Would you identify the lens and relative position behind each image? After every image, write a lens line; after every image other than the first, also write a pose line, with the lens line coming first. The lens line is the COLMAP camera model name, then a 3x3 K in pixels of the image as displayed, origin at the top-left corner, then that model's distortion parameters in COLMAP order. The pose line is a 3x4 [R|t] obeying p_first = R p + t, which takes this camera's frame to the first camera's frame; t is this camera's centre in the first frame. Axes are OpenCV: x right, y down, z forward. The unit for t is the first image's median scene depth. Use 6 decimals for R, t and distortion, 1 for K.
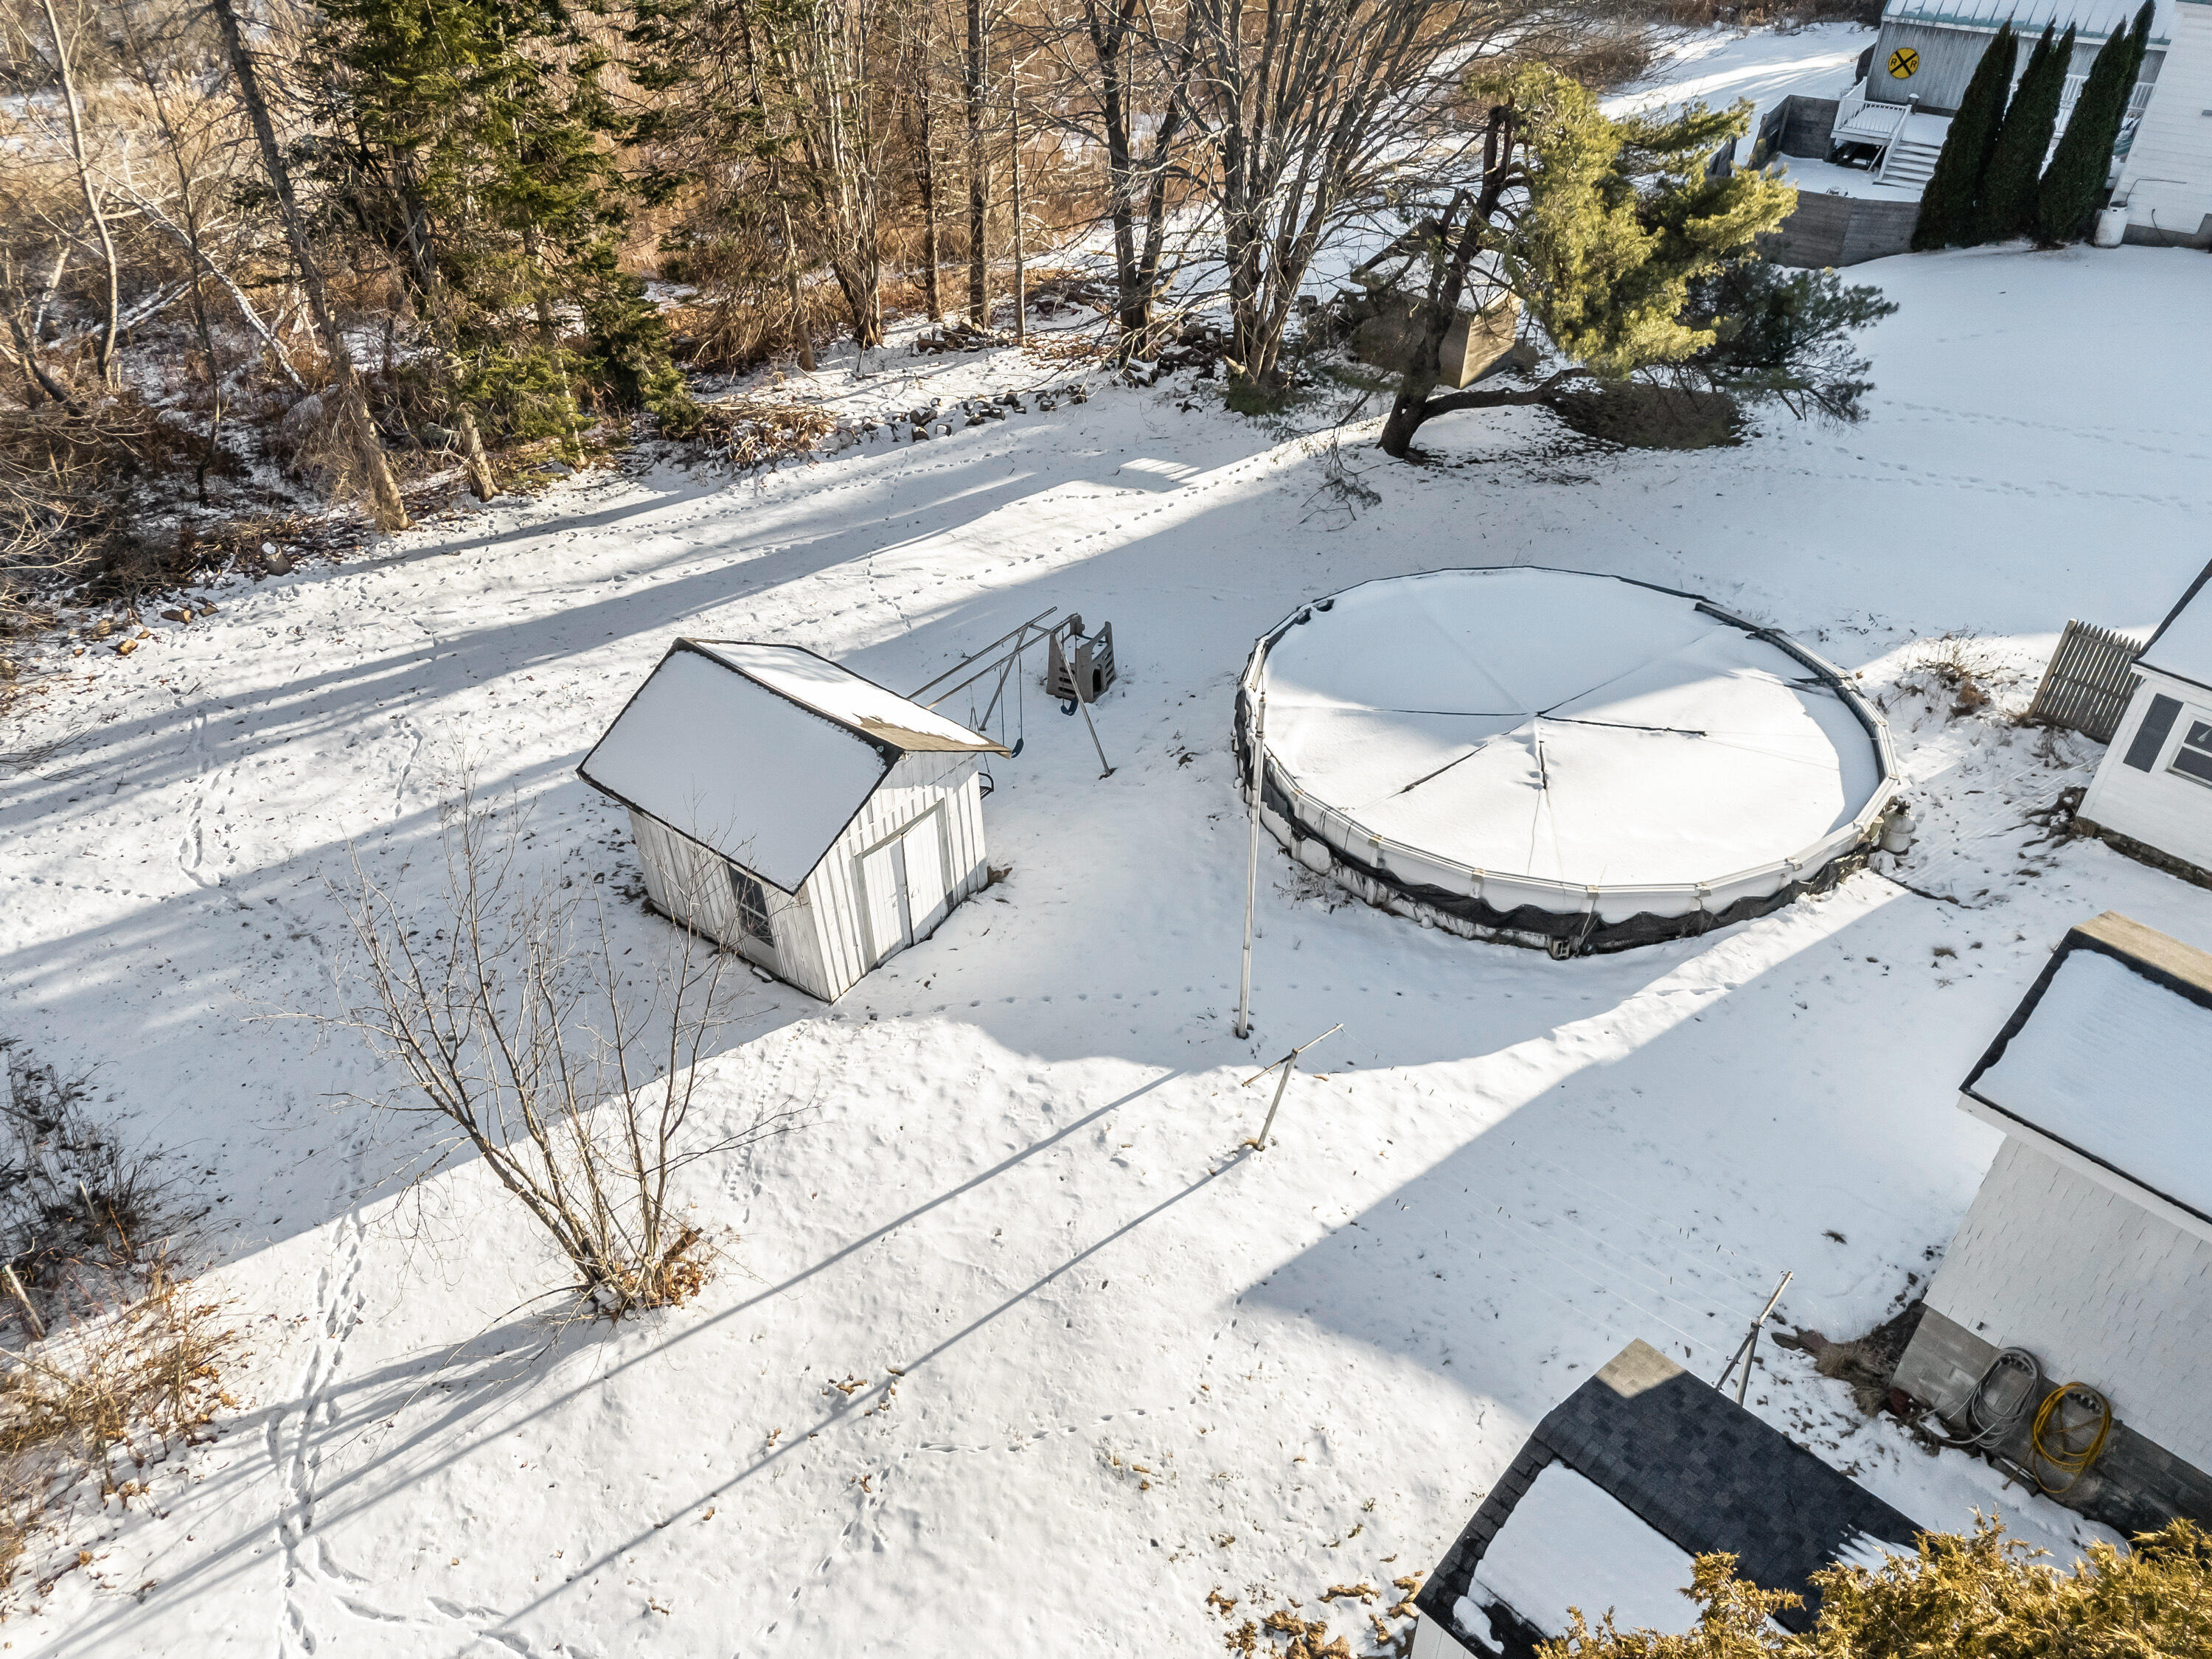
lens RADIAL K [[1602.3, 0, 1104.8], [0, 1602.3, 845.1], [0, 0, 1]] dist [0.093188, -0.089161]
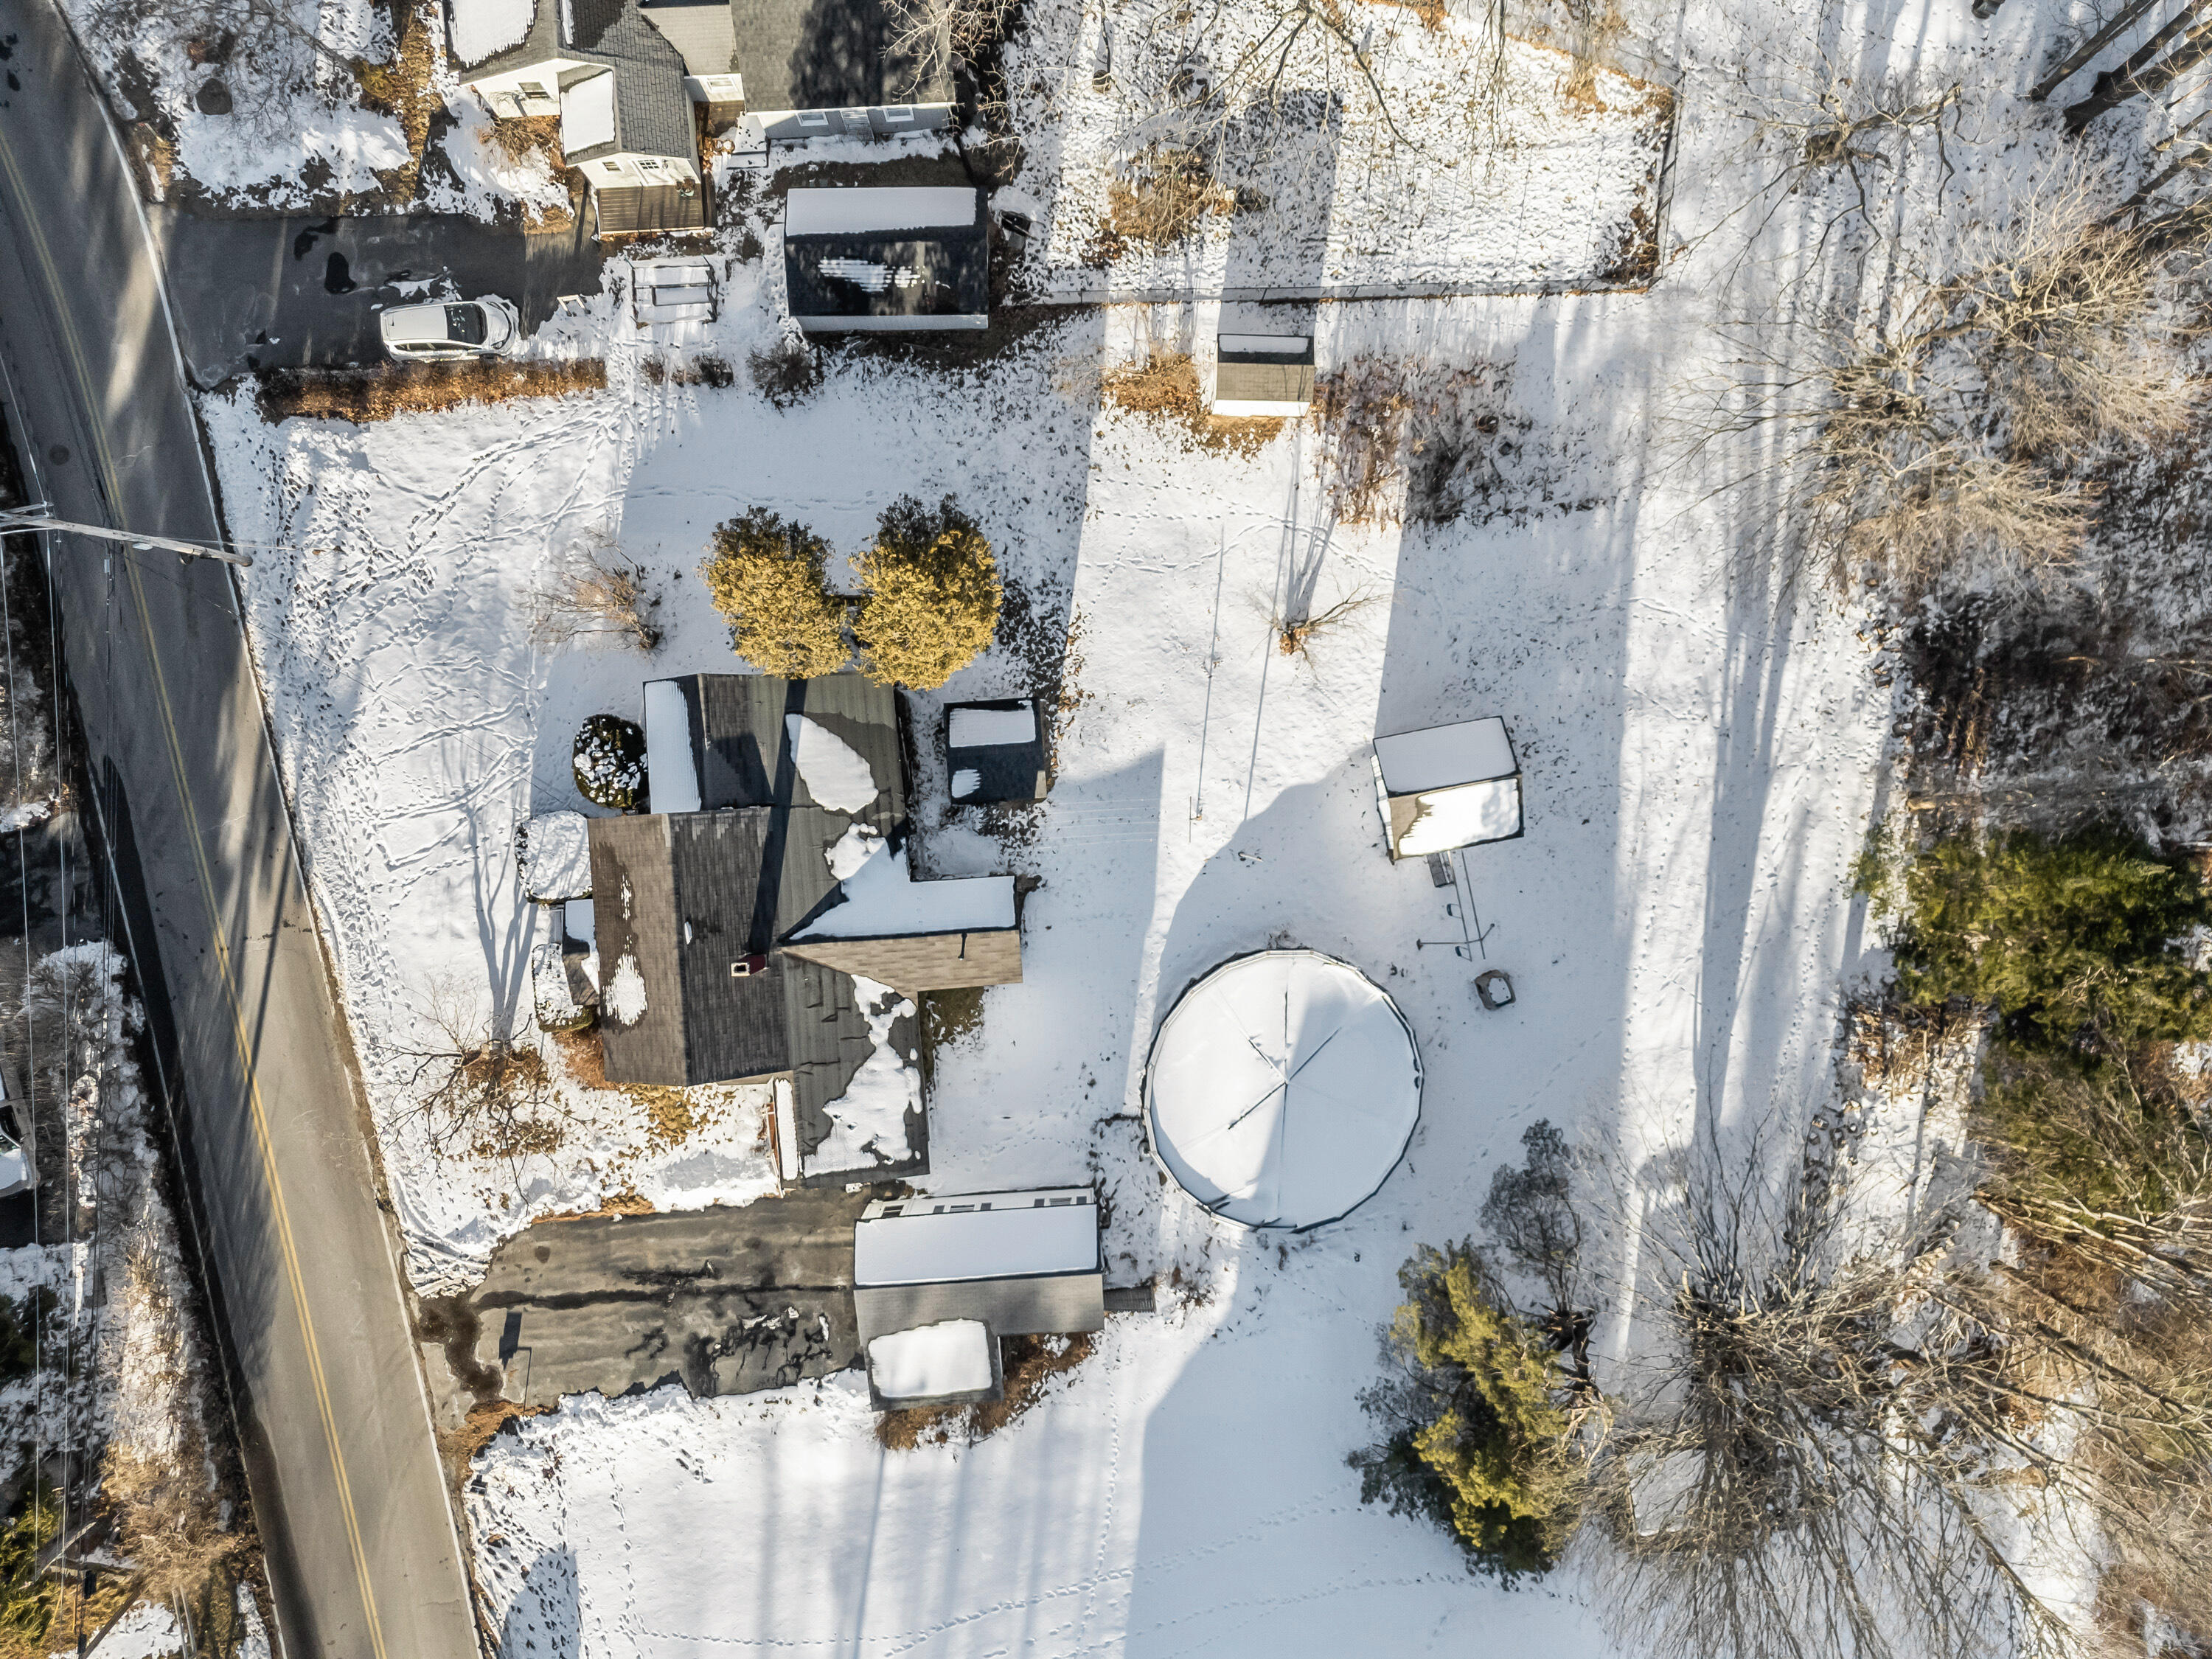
lens RADIAL K [[1602.3, 0, 1104.8], [0, 1602.3, 845.1], [0, 0, 1]] dist [0.093188, -0.089161]
pose [[-0.657499, 0.753451, -0.002605, 0.143092], [-0.469894, -0.407346, 0.783115, -1.137245], [0.588977, 0.516122, 0.621872, -0.492574]]
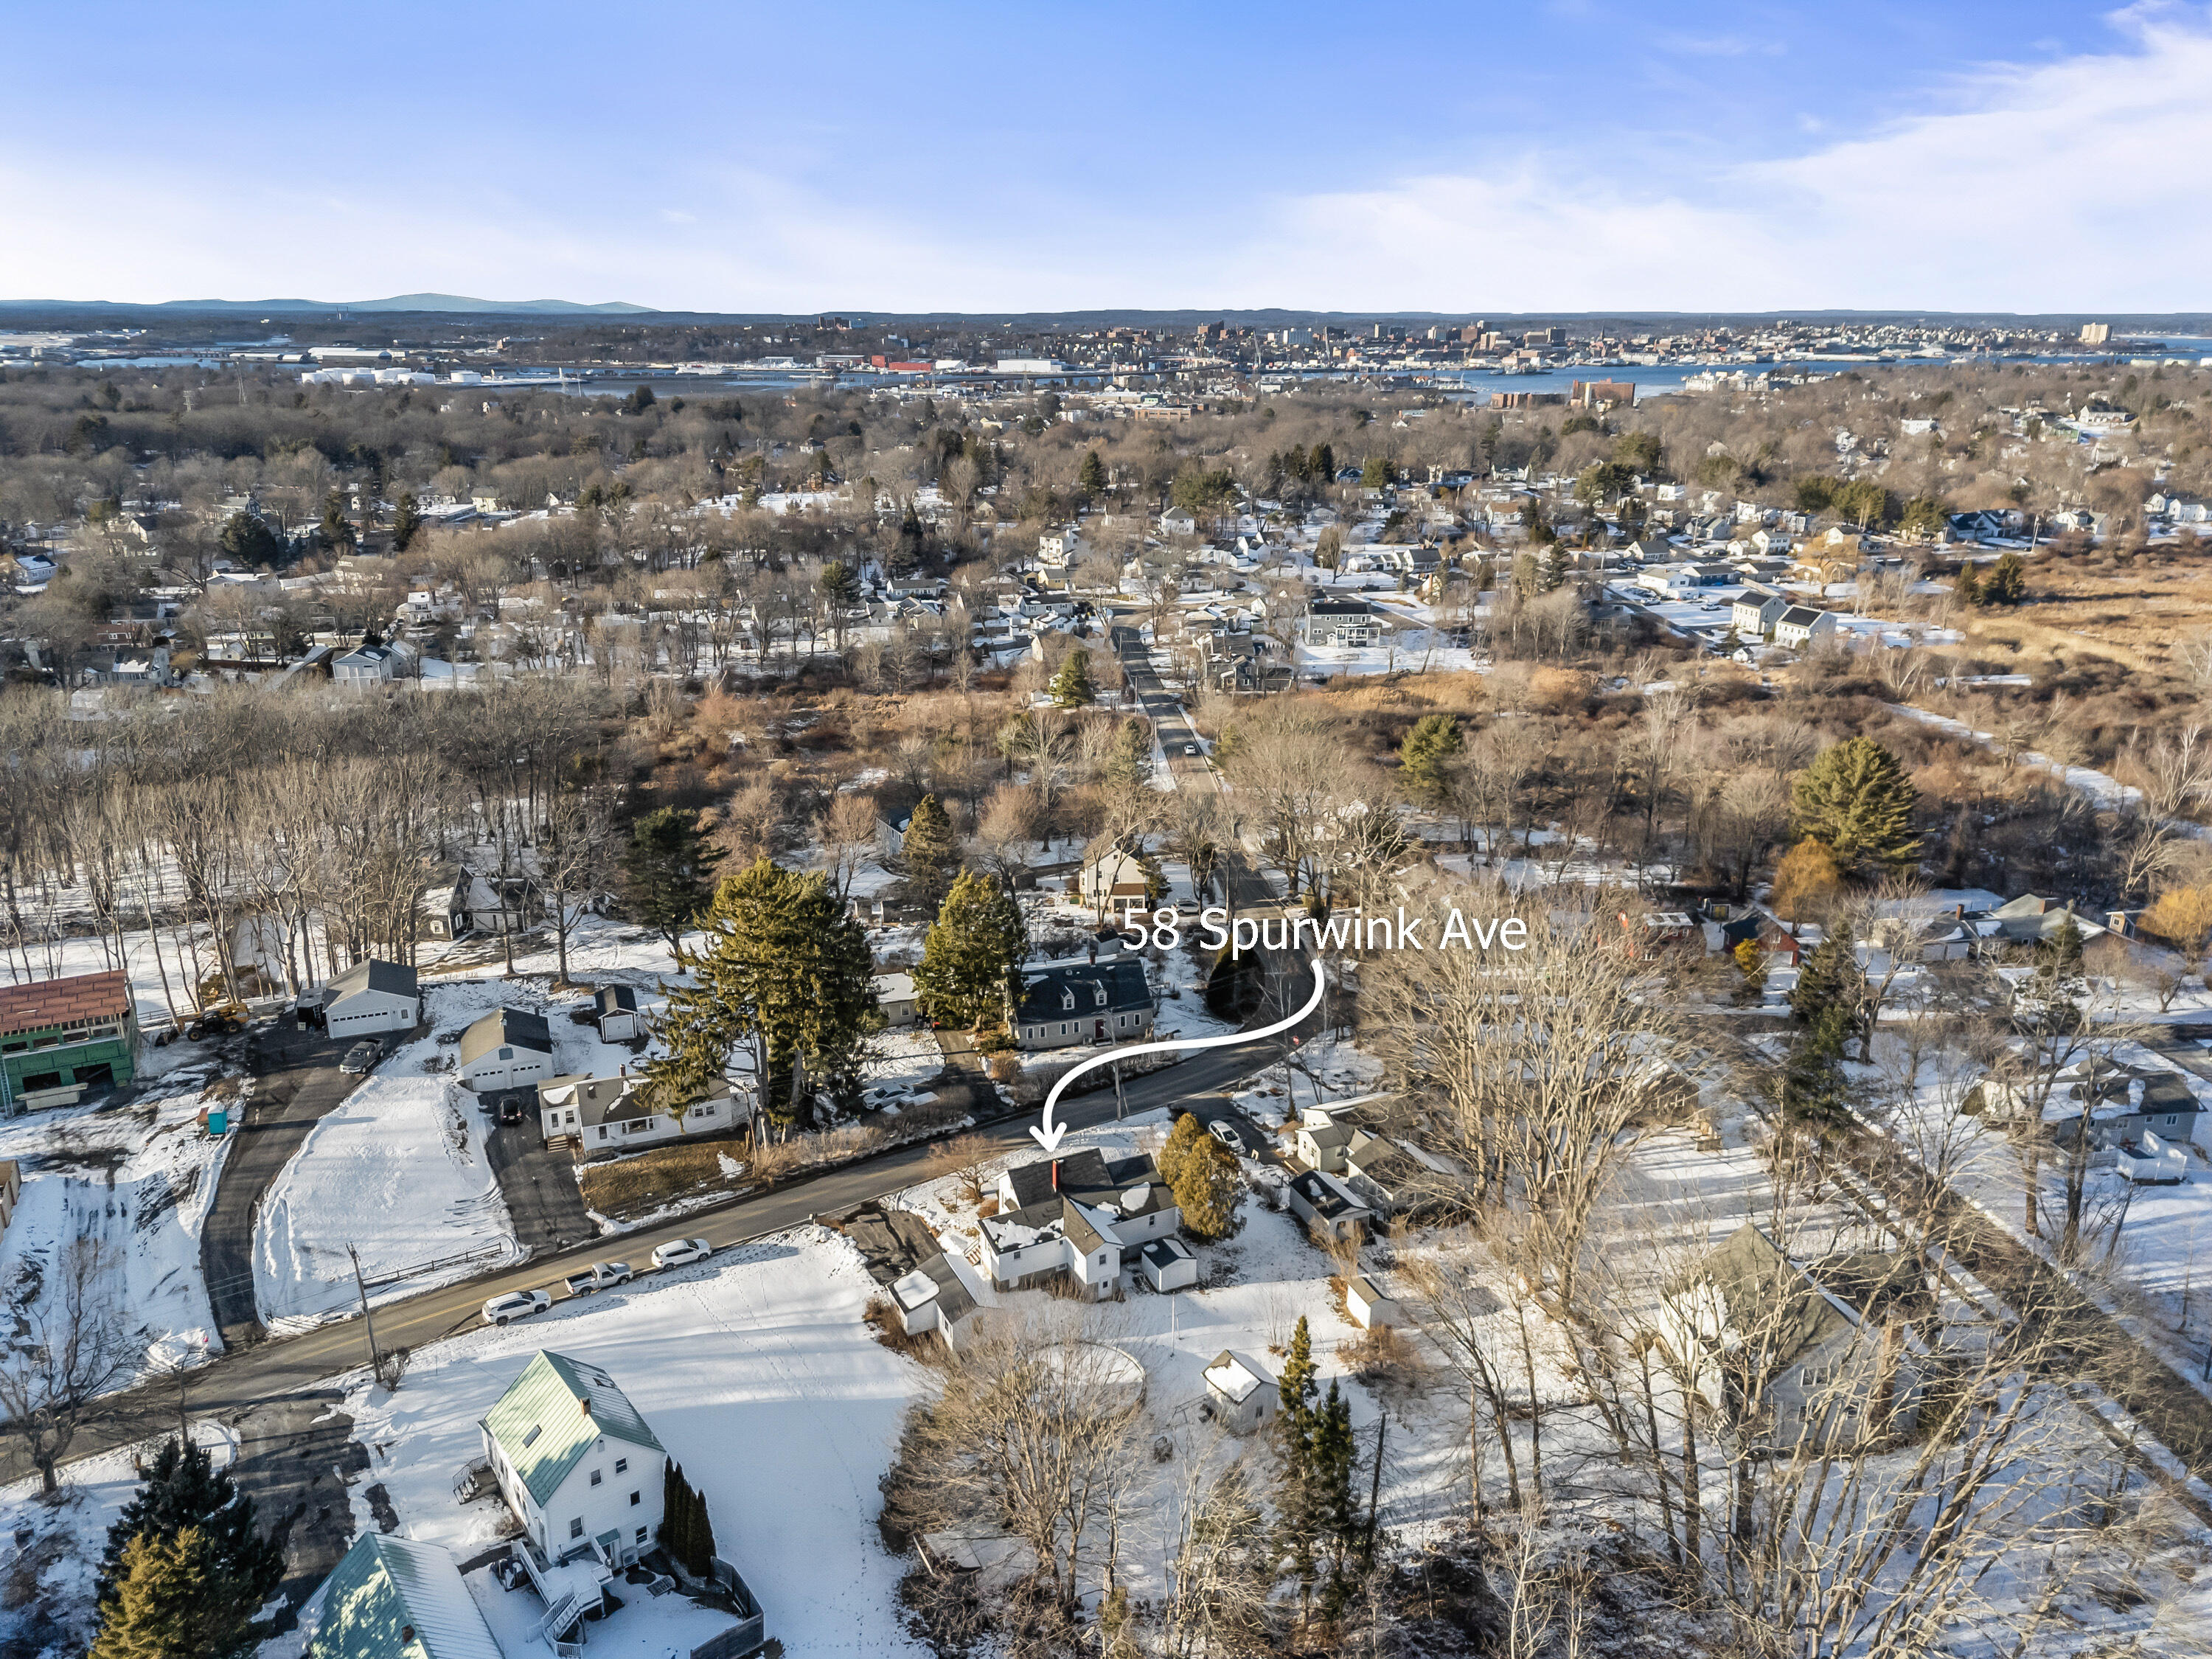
lens RADIAL K [[1602.3, 0, 1104.8], [0, 1602.3, 845.1], [0, 0, 1]] dist [0.093188, -0.089161]
pose [[-0.946384, -0.108383, 0.304319, -0.741802], [0.189446, 0.576836, 0.794588, -3.333522], [-0.261662, 0.809638, -0.525375, 1.582285]]
